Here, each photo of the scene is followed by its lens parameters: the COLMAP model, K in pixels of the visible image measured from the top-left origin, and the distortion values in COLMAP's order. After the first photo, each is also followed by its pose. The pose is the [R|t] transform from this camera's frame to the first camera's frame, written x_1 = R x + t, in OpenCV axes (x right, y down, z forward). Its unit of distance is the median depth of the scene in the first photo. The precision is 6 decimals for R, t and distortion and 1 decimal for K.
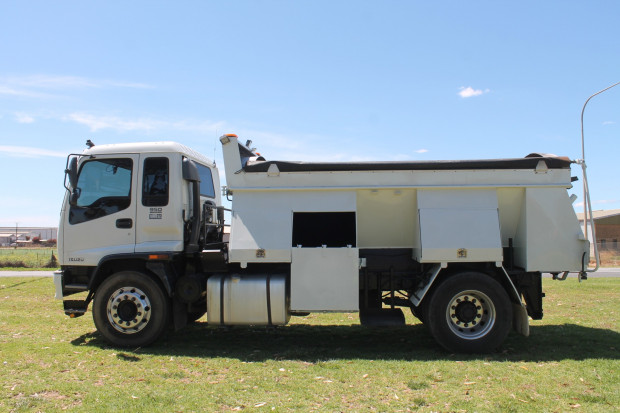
lens RADIAL K [[524.7, 0, 310.0], [0, 524.7, 206.5], [0, 0, 1]] dist [-0.100365, 0.006131]
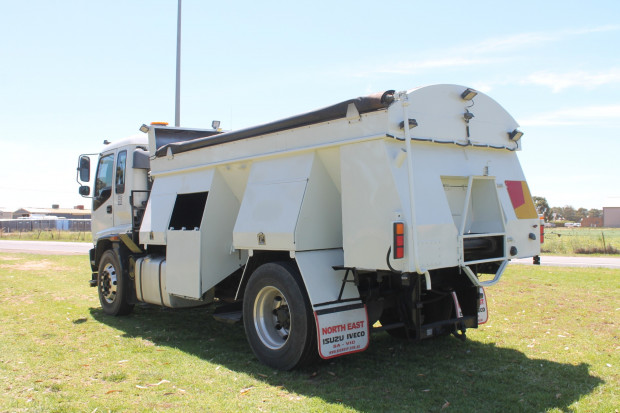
lens RADIAL K [[609.9, 0, 310.0], [0, 609.9, 206.5], [0, 0, 1]] dist [-0.086613, 0.004795]
pose [[0.691339, -0.024568, -0.722113, 1.376881], [0.056898, 0.998169, 0.020513, 0.035325], [0.720287, -0.055268, 0.691471, 0.563197]]
